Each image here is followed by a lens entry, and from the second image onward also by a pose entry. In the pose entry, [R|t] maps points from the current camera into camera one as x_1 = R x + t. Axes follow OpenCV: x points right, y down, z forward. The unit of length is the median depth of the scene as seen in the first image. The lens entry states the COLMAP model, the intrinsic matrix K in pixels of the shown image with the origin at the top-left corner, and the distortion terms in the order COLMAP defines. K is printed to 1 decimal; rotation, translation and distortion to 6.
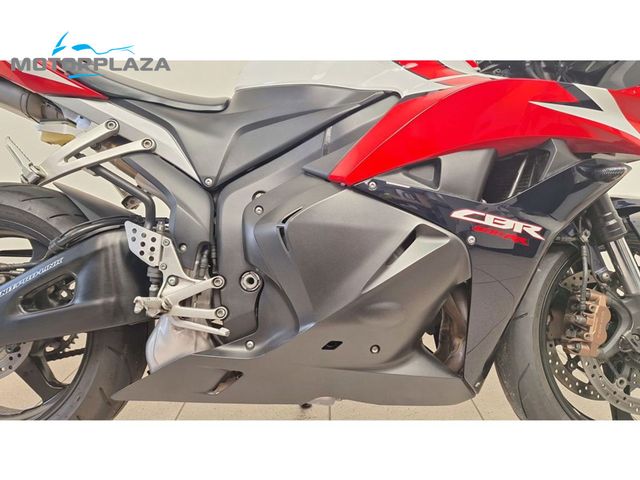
lens RADIAL K [[451.6, 0, 328.6], [0, 451.6, 242.3], [0, 0, 1]] dist [0.067120, -0.081252]
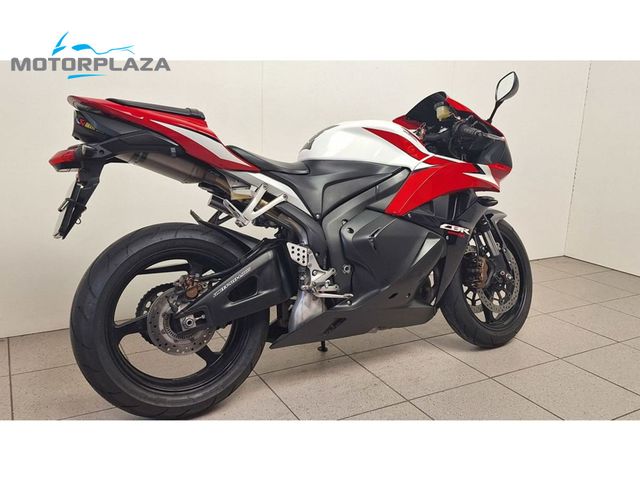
lens RADIAL K [[576.7, 0, 320.0], [0, 576.7, 240.0], [0, 0, 1]] dist [0.000639, -0.000279]
pose [[0.878607, -0.085244, 0.469876, -1.379627], [0.072229, 0.996341, 0.045696, -0.149258], [-0.472052, -0.006210, 0.881549, -1.040082]]
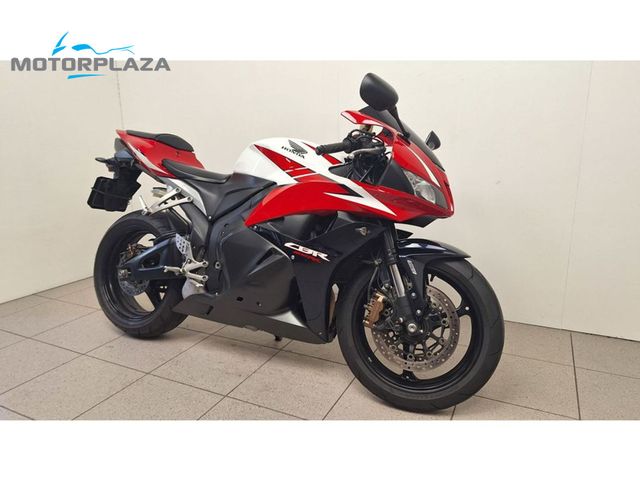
lens RADIAL K [[451.6, 0, 328.6], [0, 451.6, 242.3], [0, 0, 1]] dist [0.067120, -0.081252]
pose [[0.895854, 0.090984, -0.434934, 1.233606], [-0.080899, 0.995850, 0.041690, -0.157871], [0.436922, -0.002162, 0.899497, -0.719629]]
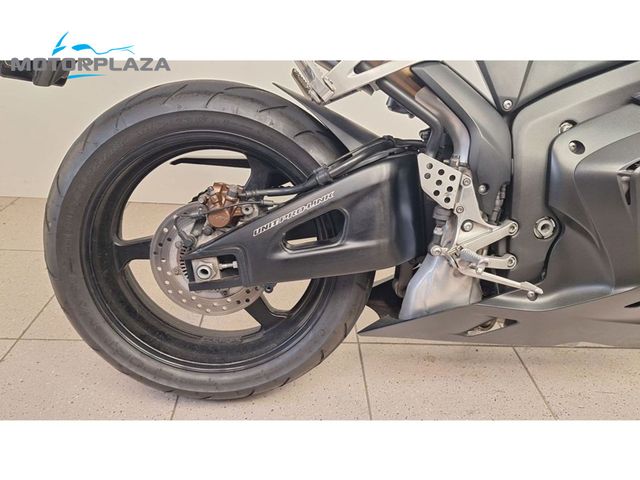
lens RADIAL K [[451.6, 0, 328.6], [0, 451.6, 242.3], [0, 0, 1]] dist [0.067120, -0.081252]
pose [[0.996679, 0.038125, 0.071957, -0.657922], [-0.057135, 0.957029, 0.284309, -0.115768], [-0.058026, -0.287476, 0.956028, 0.169513]]
